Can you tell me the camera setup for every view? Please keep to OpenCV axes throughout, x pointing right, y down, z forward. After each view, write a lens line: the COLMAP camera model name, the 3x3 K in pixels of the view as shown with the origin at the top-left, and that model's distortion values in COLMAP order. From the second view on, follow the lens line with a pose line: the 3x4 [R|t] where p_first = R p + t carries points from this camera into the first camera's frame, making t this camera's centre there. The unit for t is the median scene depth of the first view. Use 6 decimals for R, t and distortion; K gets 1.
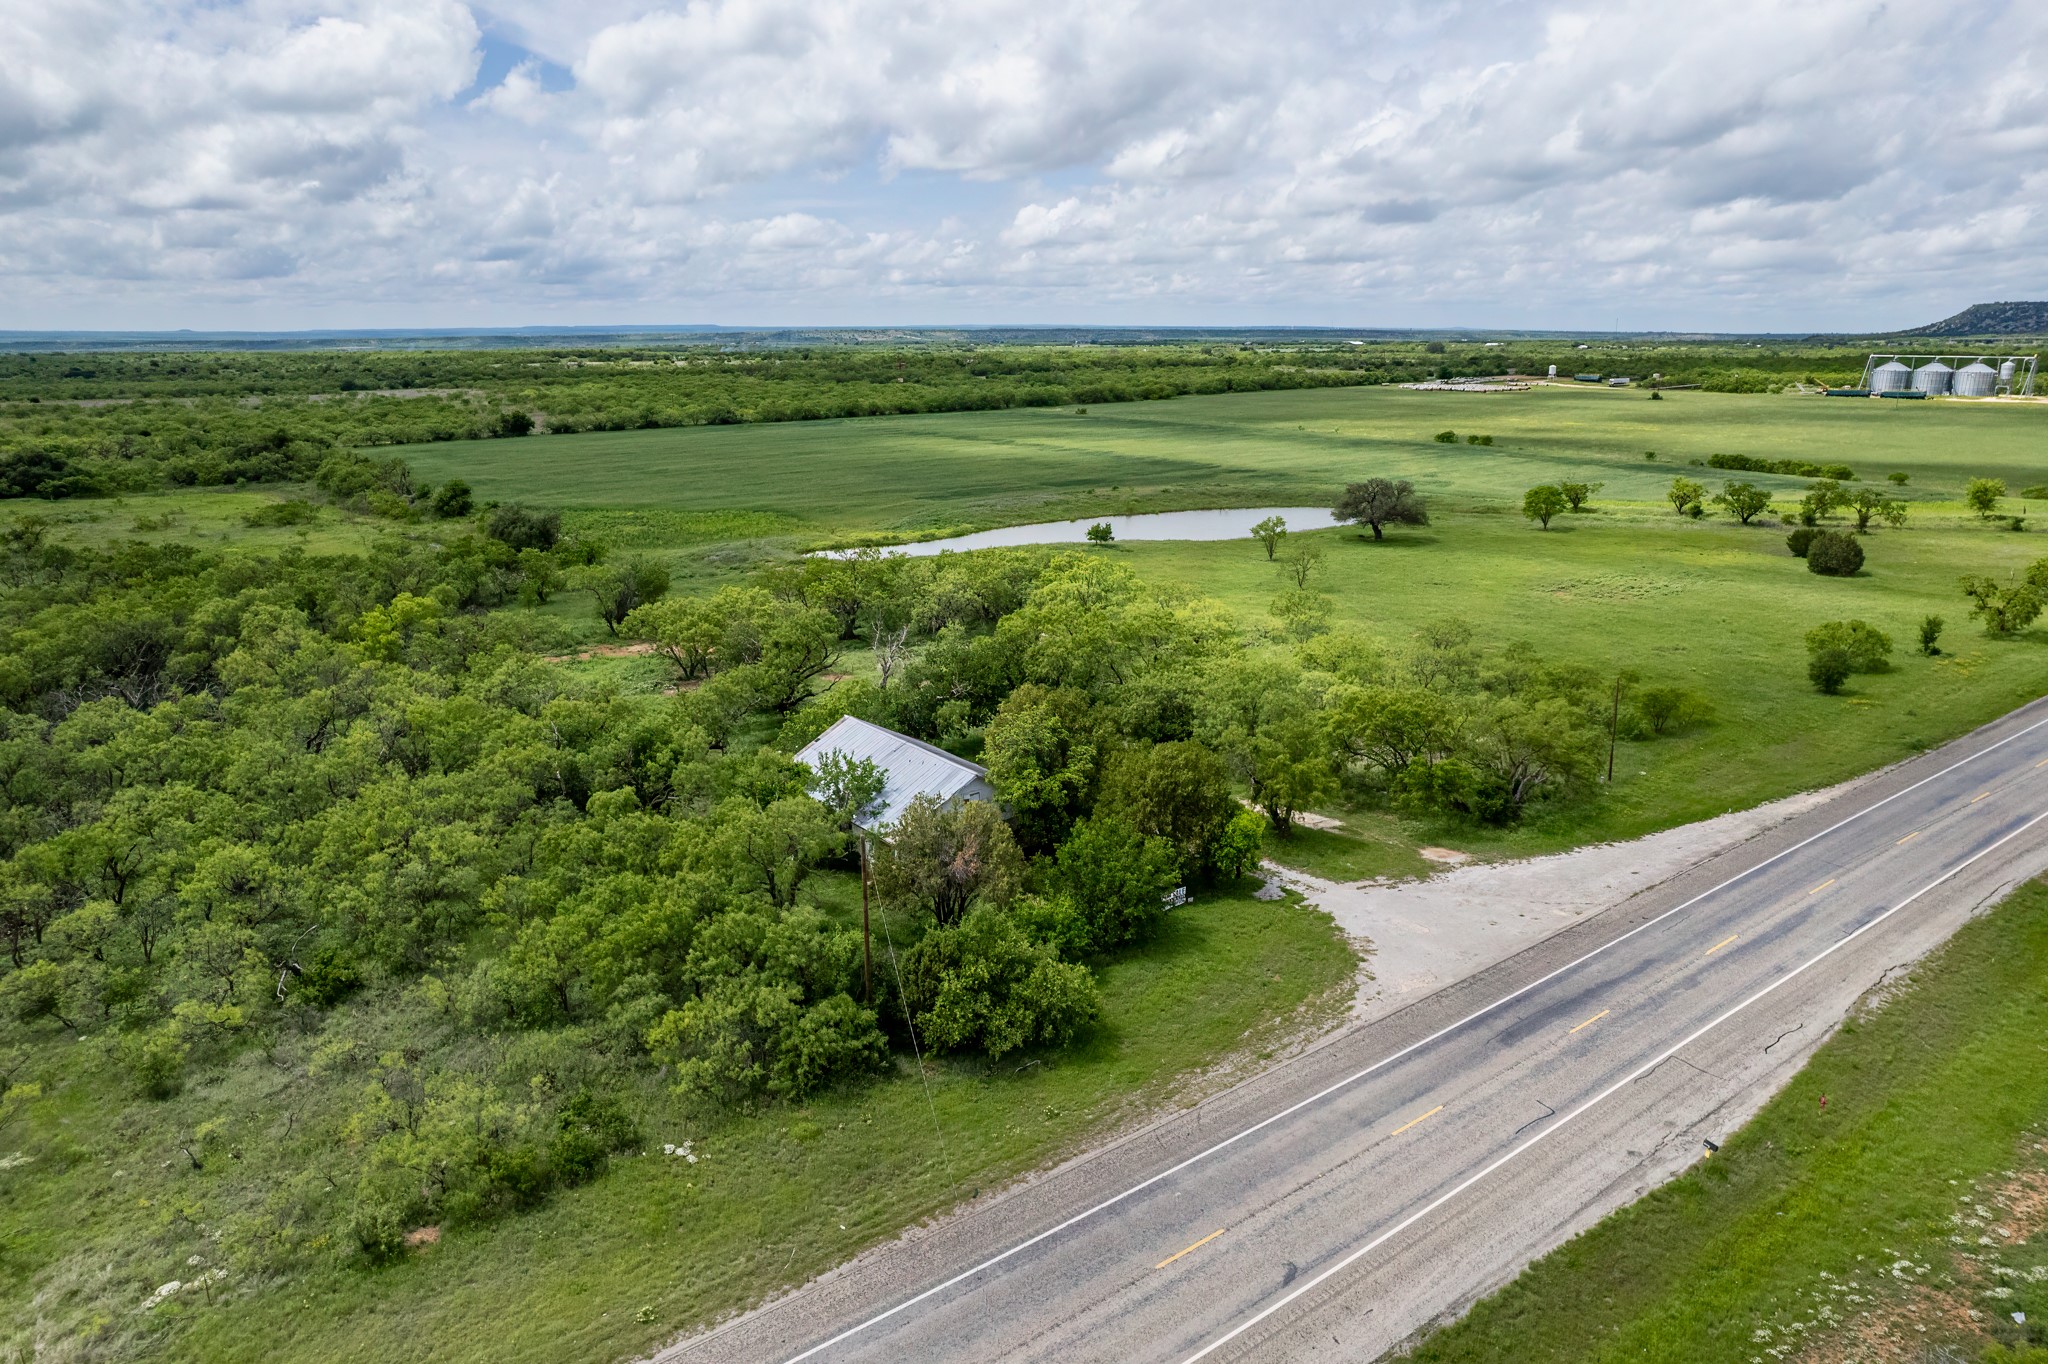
lens RADIAL K [[1339.3, 0, 1028.0], [0, 1339.3, 703.2], [0, 0, 1]] dist [-0.075725, 0.064008]
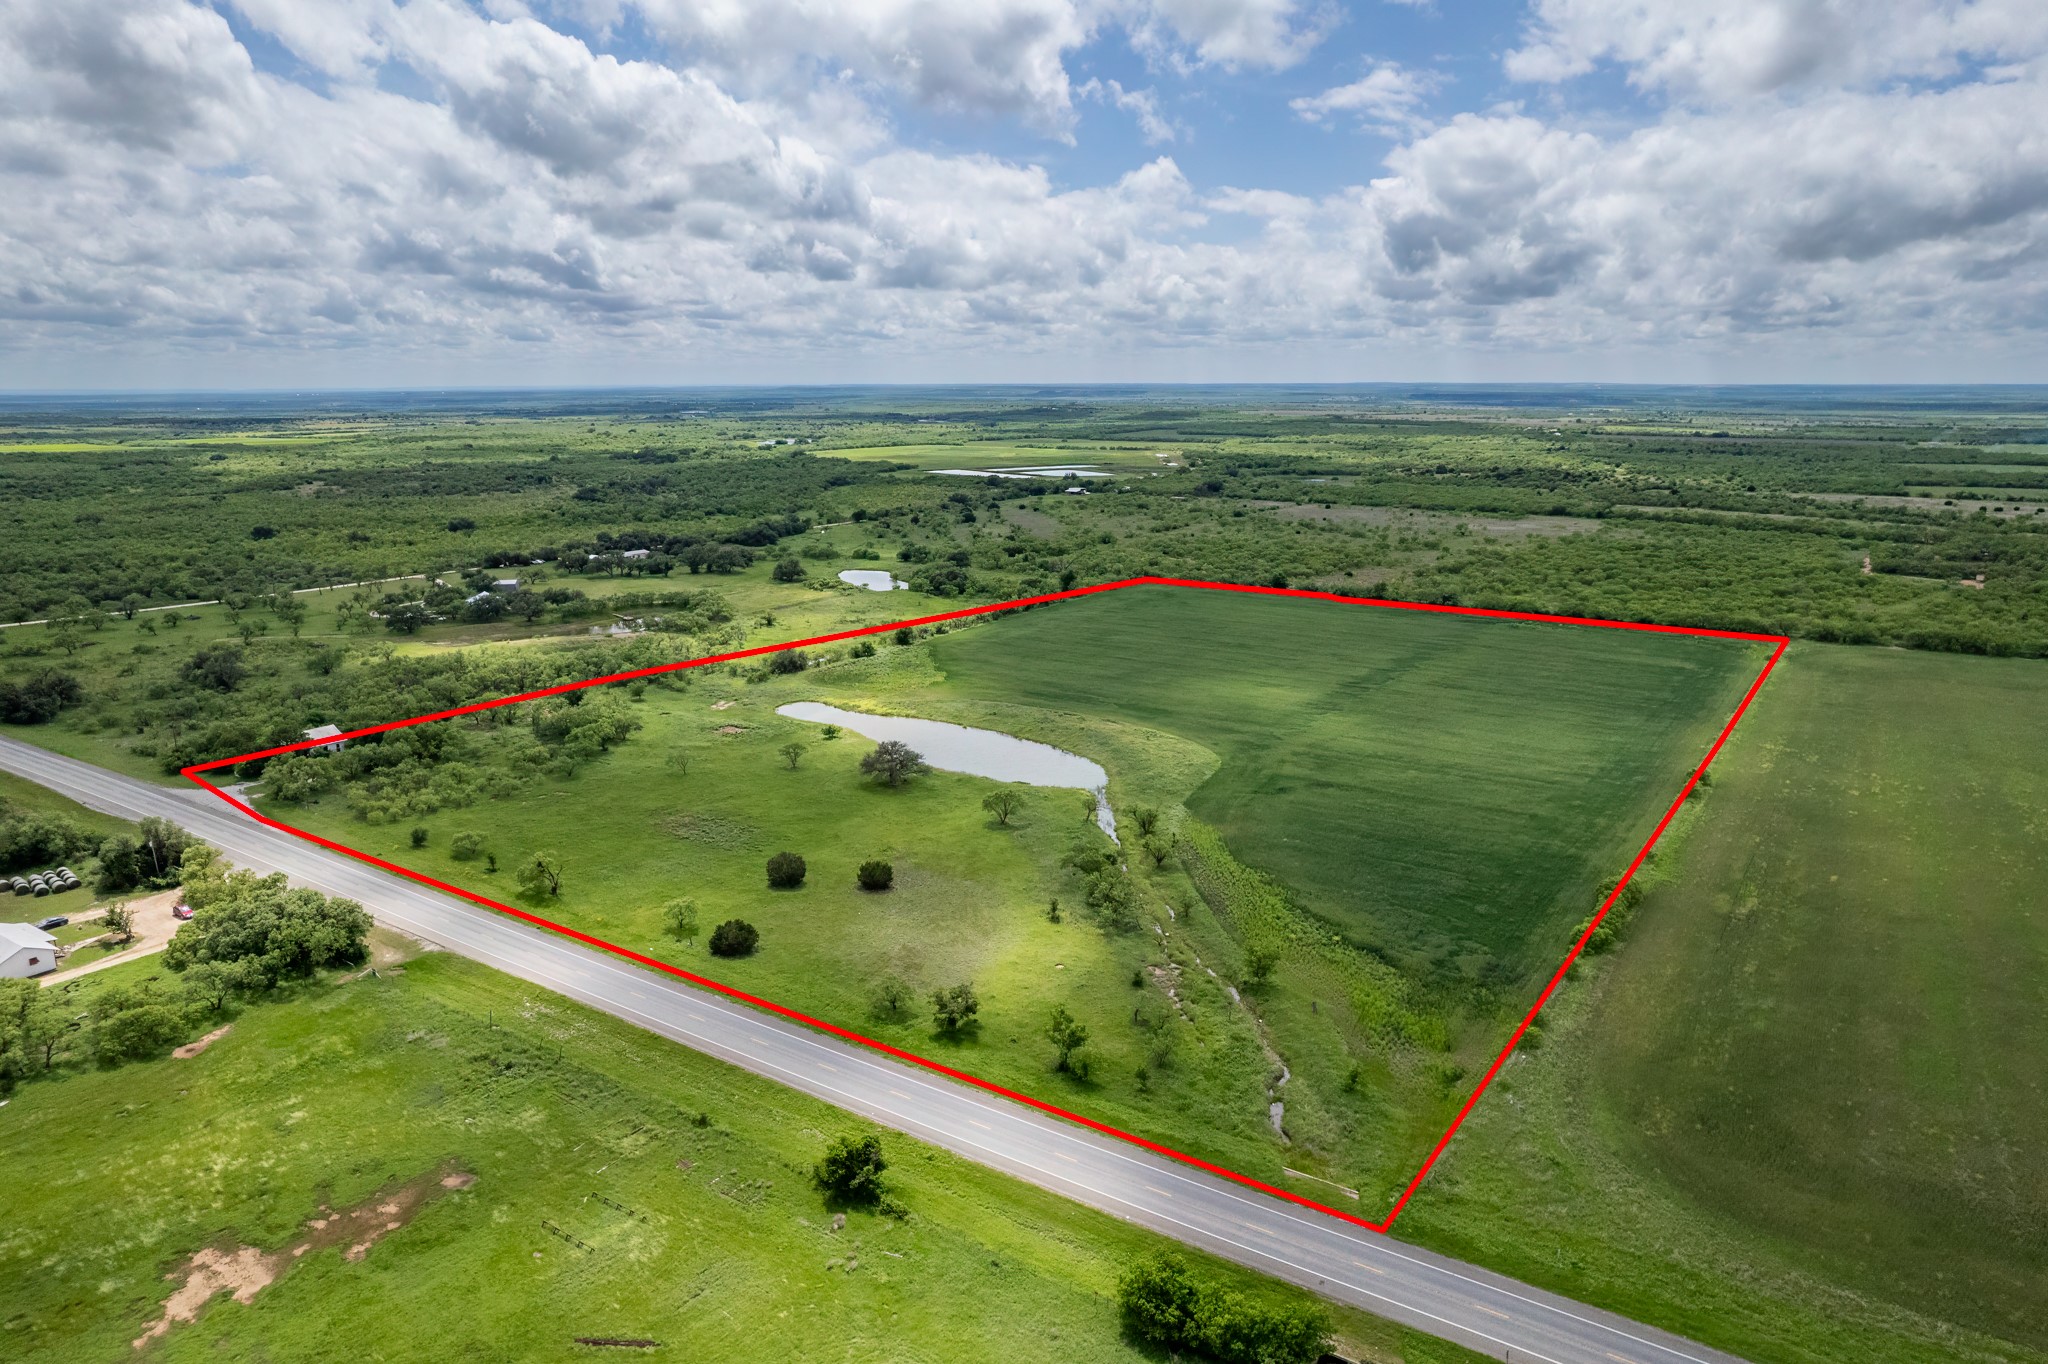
lens RADIAL K [[1339.3, 0, 1028.0], [0, 1339.3, 703.2], [0, 0, 1]] dist [-0.075725, 0.064008]
pose [[0.323181, 0.226720, -0.918778, 5.156860], [-0.251903, 0.956459, 0.147411, -1.446503], [0.912194, 0.183803, 0.366221, 1.877442]]
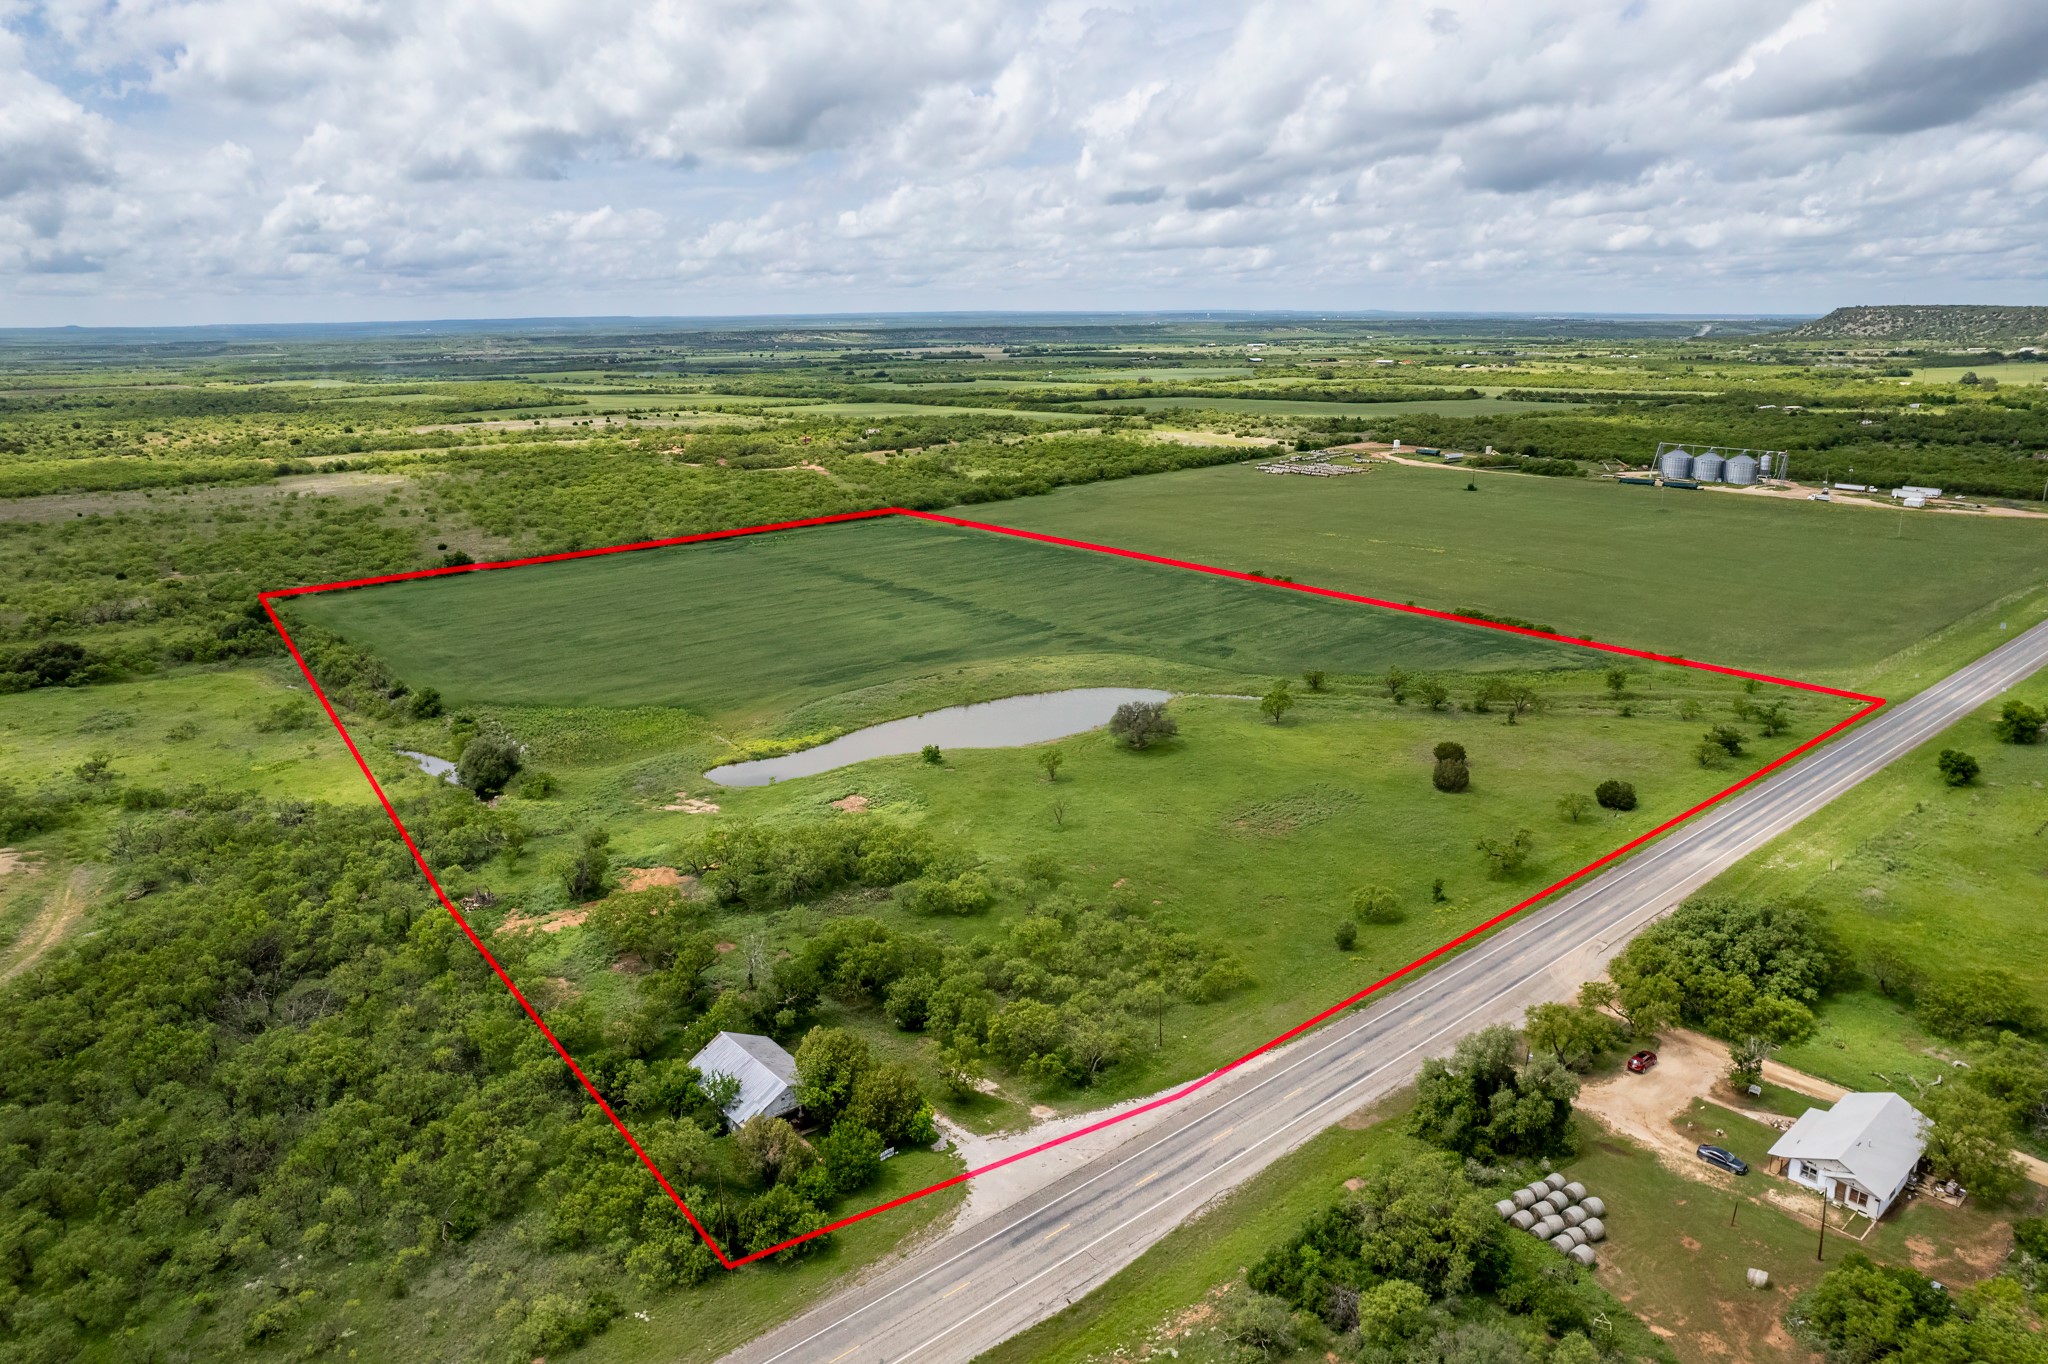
lens RADIAL K [[1339.3, 0, 1028.0], [0, 1339.3, 703.2], [0, 0, 1]] dist [-0.075725, 0.064008]
pose [[0.998303, -0.023529, 0.053266, 0.247241], [0.022914, 0.999664, 0.012136, -0.582232], [-0.053534, -0.010895, 0.998507, -1.038814]]
